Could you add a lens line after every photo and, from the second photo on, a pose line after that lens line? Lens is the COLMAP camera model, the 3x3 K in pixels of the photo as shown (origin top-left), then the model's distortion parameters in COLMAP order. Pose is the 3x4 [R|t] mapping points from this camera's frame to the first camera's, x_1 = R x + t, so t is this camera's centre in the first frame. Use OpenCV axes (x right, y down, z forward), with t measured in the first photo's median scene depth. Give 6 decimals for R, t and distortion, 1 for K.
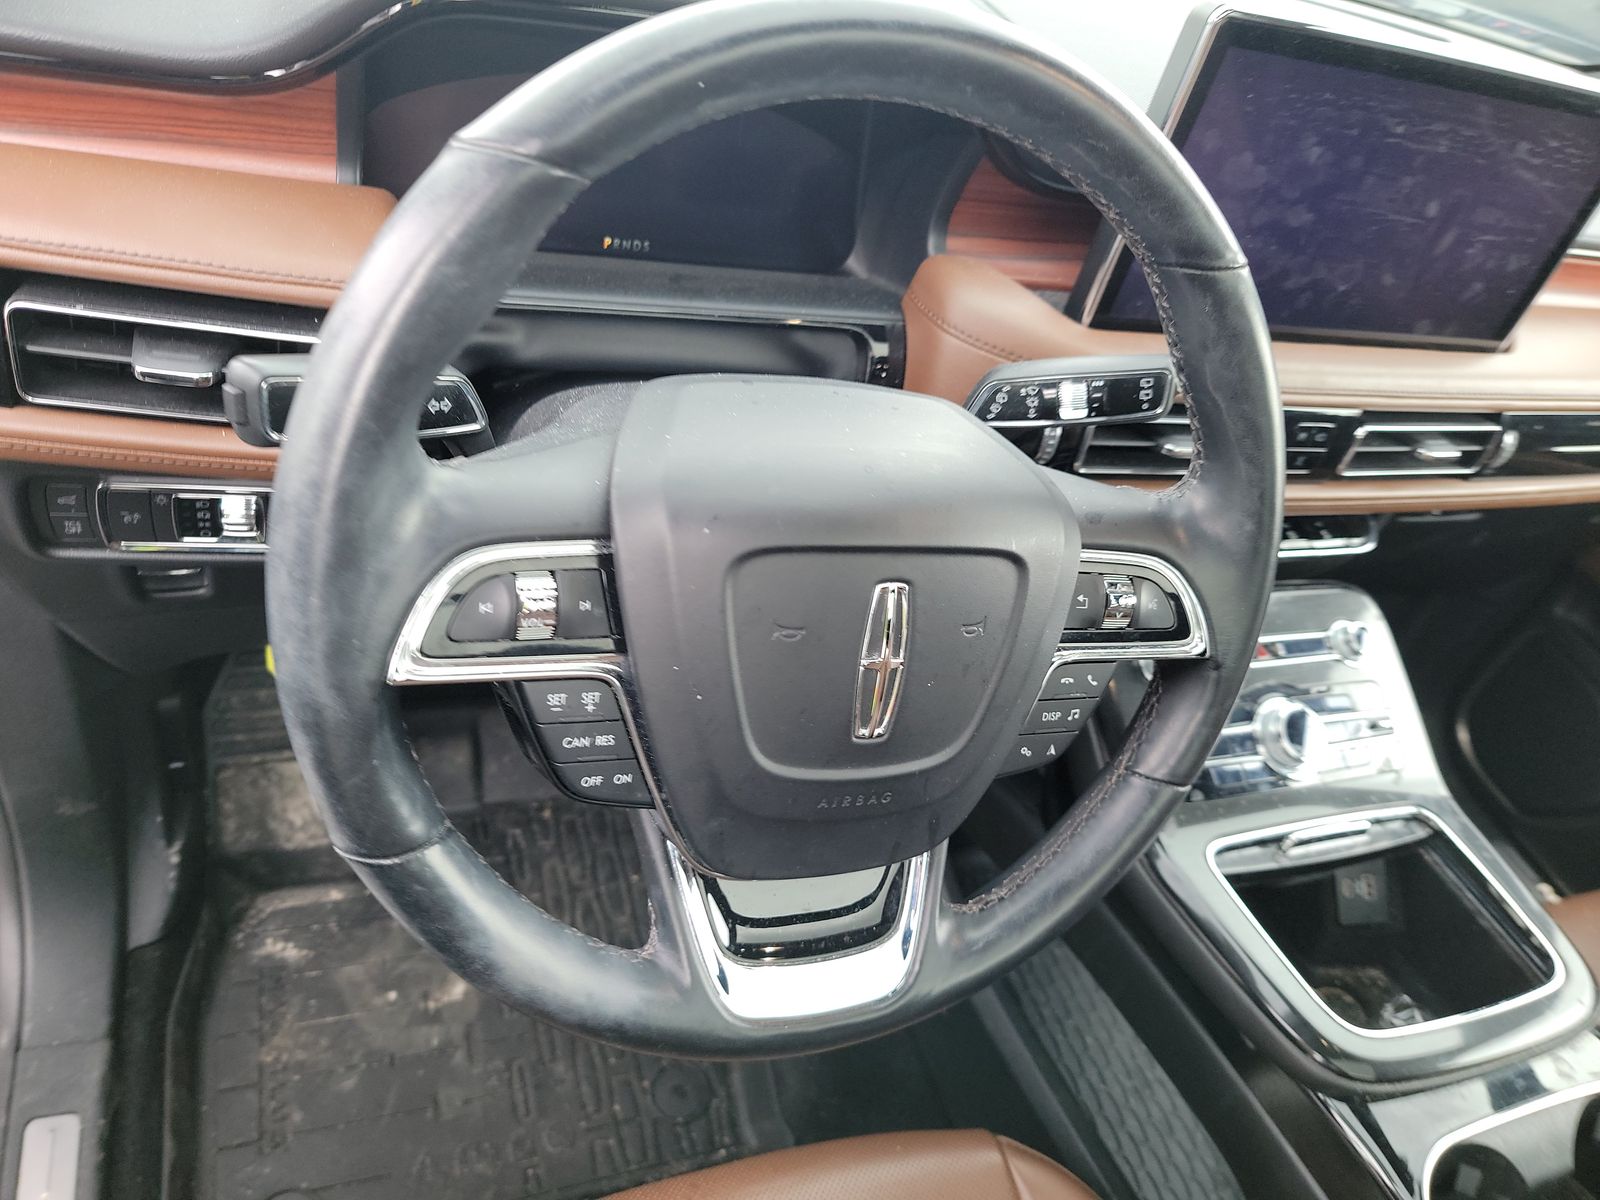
lens RADIAL K [[1116.9, 0, 804.4], [0, 1116.9, 599.6], [0, 0, 1]] dist [0.002833, 0.003045]
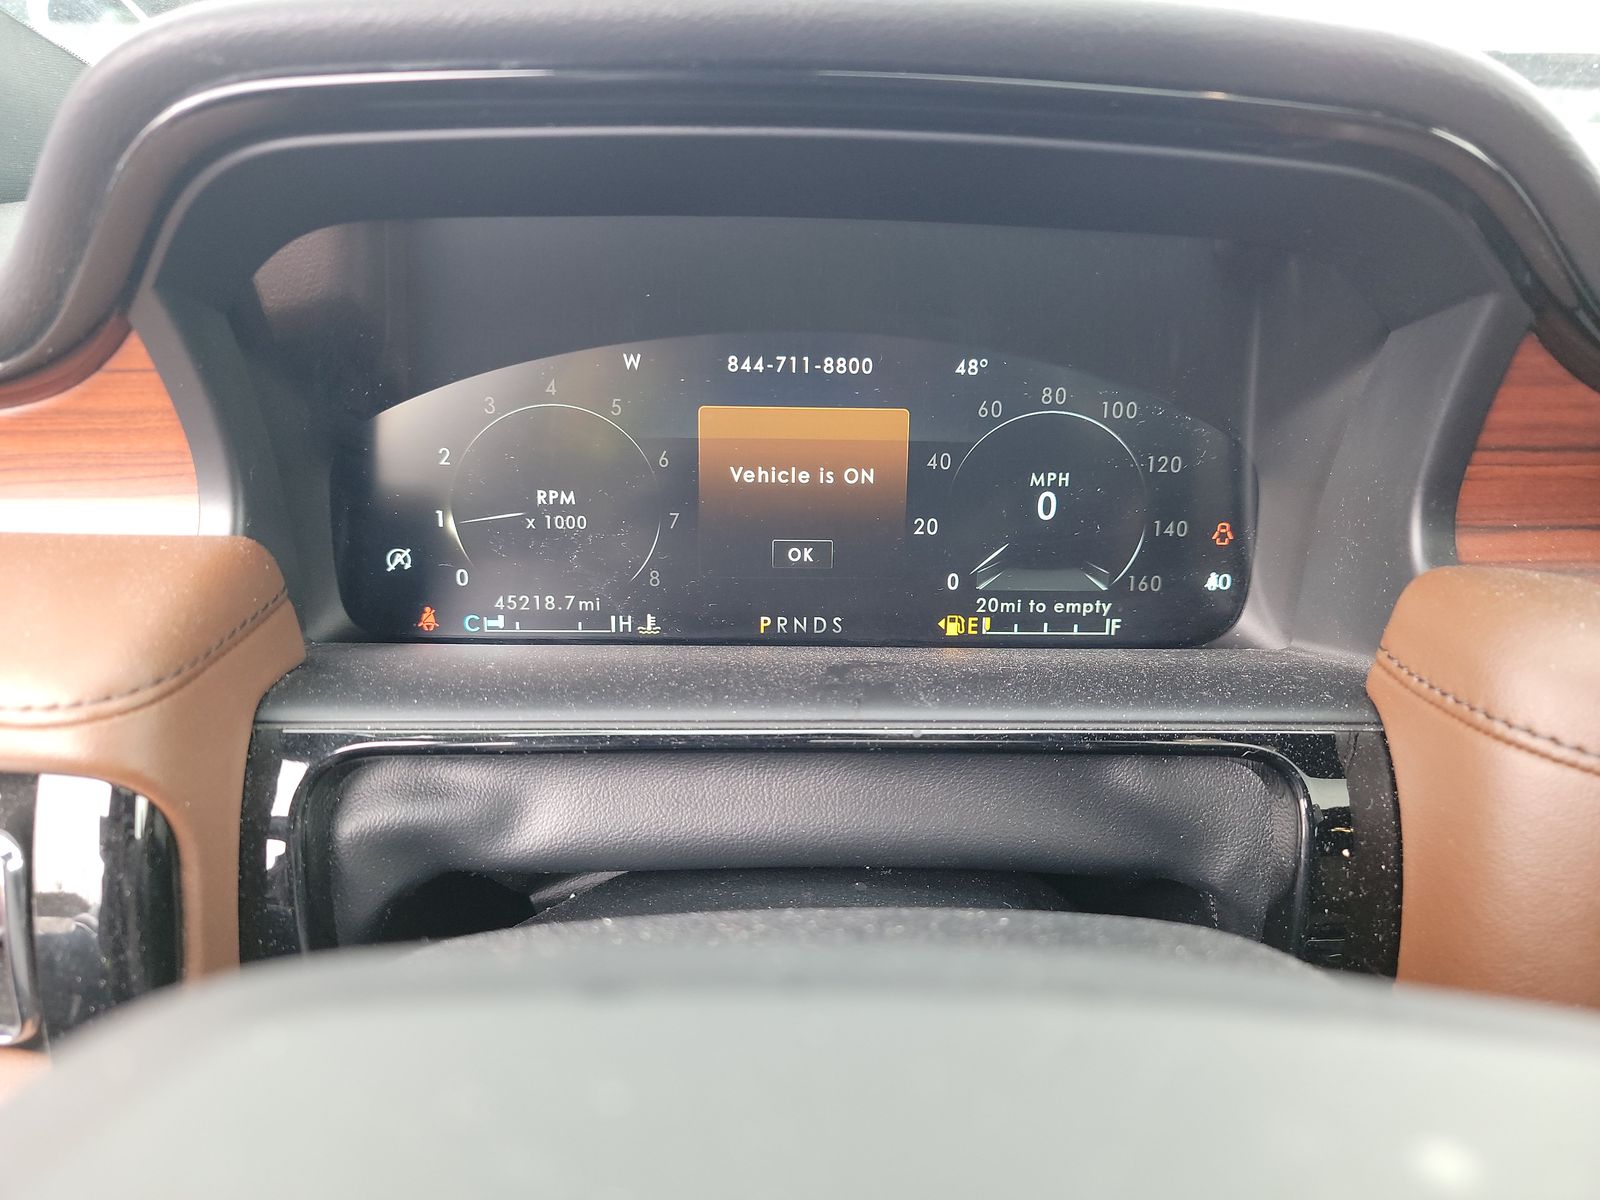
lens RADIAL K [[1116.9, 0, 804.4], [0, 1116.9, 599.6], [0, 0, 1]] dist [0.002833, 0.003045]
pose [[0.931988, -0.105163, -0.346900, 0.038557], [-0.034475, 0.926939, -0.373625, -0.129114], [0.360846, 0.360173, 0.860270, 0.548664]]
